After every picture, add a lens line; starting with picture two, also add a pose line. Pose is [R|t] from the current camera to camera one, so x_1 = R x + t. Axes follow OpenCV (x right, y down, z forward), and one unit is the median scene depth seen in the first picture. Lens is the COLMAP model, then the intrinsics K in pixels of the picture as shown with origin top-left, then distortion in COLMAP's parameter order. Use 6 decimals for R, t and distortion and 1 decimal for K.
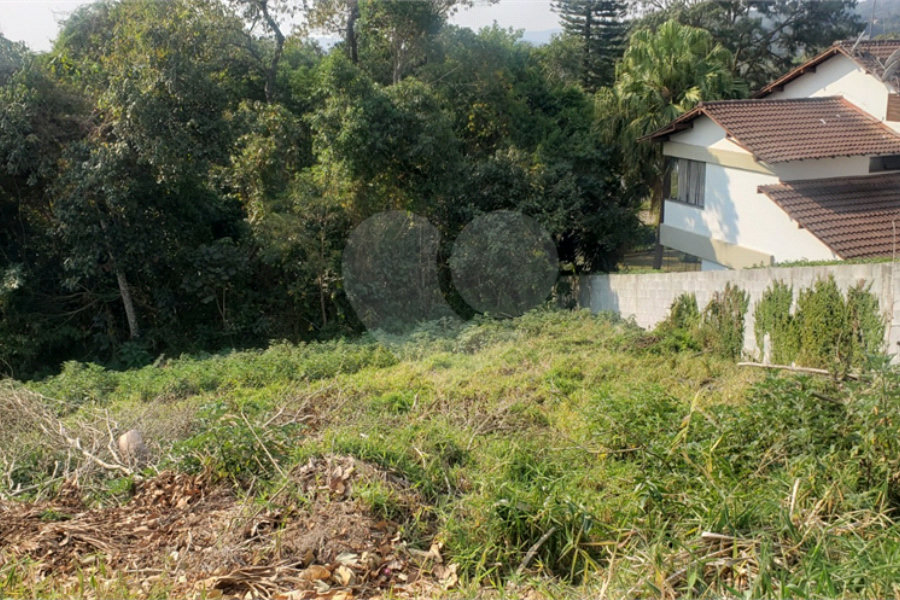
lens RADIAL K [[980.6, 0, 469.2], [0, 980.6, 330.7], [0, 0, 1]] dist [0.025645, 0.000000]
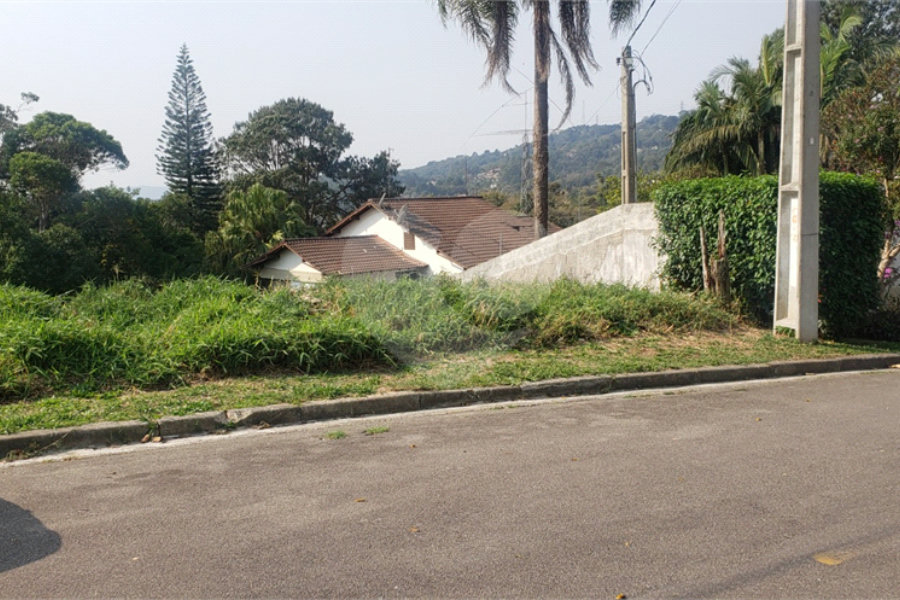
lens RADIAL K [[980.6, 0, 477.7], [0, 980.6, 291.9], [0, 0, 1]] dist [0.025645, 0.000000]
pose [[0.915107, -0.036405, 0.401564, -0.068335], [0.112044, 0.979652, -0.166517, 0.092577], [-0.387331, 0.197374, 0.900565, -0.316144]]
